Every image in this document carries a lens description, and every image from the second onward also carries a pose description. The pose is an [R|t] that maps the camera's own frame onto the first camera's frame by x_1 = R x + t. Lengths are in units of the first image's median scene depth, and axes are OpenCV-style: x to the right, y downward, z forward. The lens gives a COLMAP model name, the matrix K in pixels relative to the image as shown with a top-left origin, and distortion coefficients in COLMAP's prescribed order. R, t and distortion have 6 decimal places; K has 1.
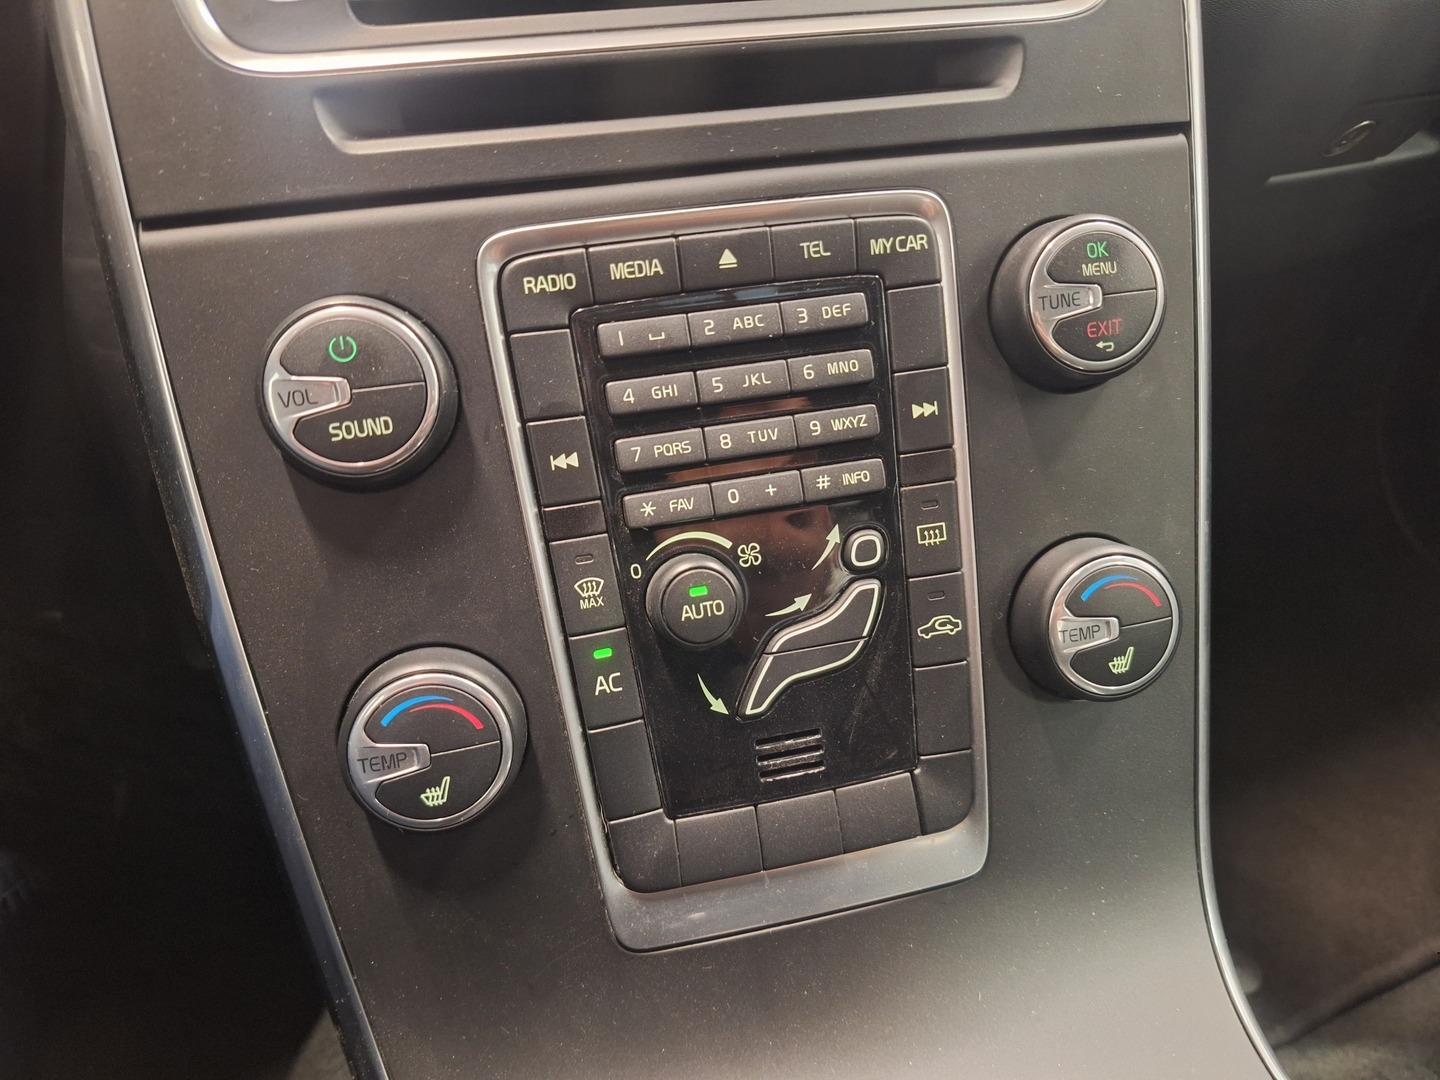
lens RADIAL K [[1005.3, 0, 720.0], [0, 1005.3, 540.0], [0, 0, 1]] dist [0.020123, -0.005163]
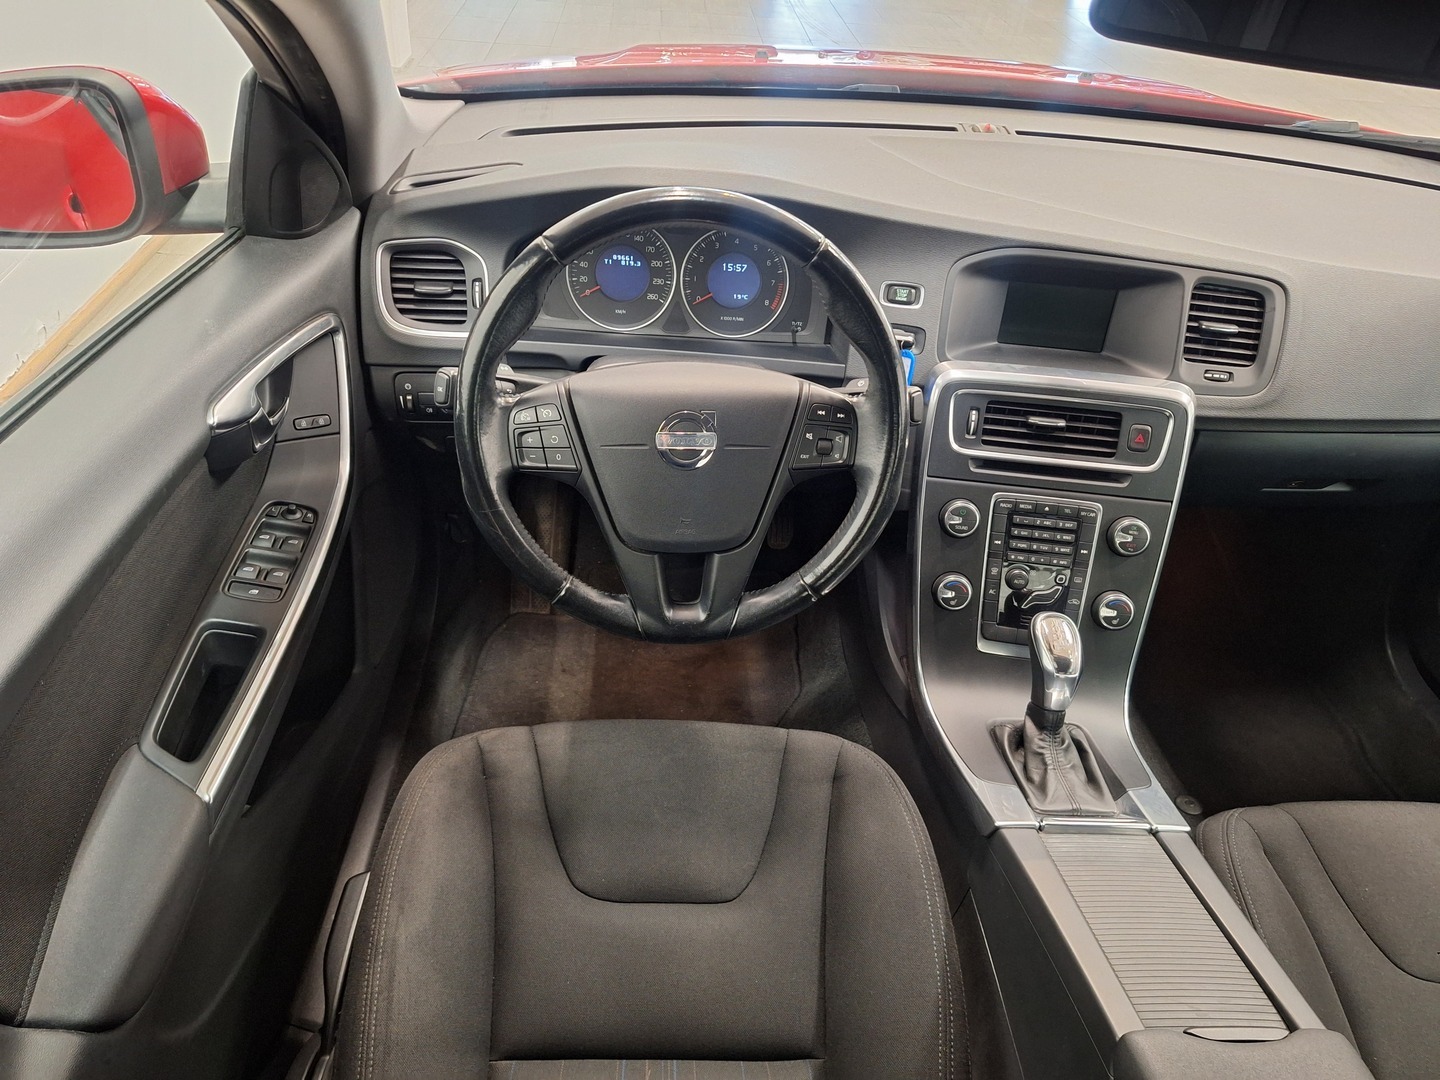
lens RADIAL K [[1005.3, 0, 720.0], [0, 1005.3, 540.0], [0, 0, 1]] dist [0.020123, -0.005163]
pose [[0.924729, 0.273114, -0.265114, -0.109242], [-0.251977, 0.961300, 0.111401, -0.272434], [0.285279, -0.036213, 0.957760, -3.653793]]
